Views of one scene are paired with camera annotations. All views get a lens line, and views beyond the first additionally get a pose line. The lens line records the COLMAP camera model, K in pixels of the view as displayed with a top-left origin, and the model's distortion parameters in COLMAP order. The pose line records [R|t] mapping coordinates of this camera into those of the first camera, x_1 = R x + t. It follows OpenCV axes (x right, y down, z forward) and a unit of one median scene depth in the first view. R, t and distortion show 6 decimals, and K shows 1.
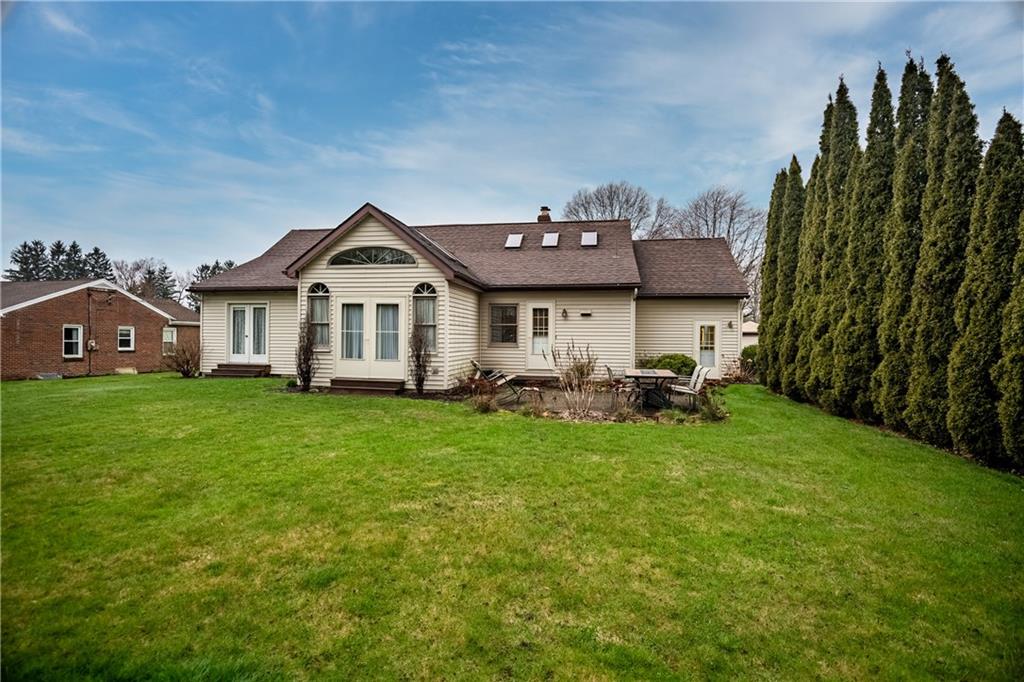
lens RADIAL K [[496.6, 0, 512.0], [0, 496.6, 341.0], [0, 0, 1]] dist [-0.001370, -0.000153]
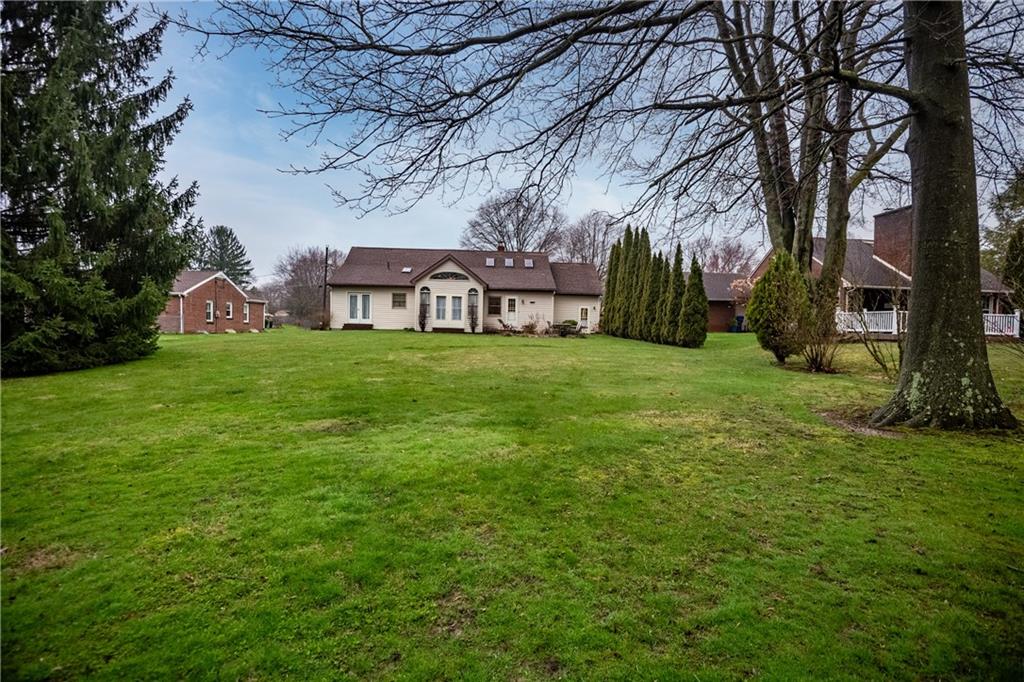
lens RADIAL K [[496.6, 0, 512.0], [0, 496.6, 341.0], [0, 0, 1]] dist [-0.001370, -0.000153]
pose [[0.976989, 0.003658, 0.213257, -0.420608], [-0.011385, 0.999322, 0.035017, 0.044495], [-0.212984, -0.036639, 0.976368, -1.180156]]
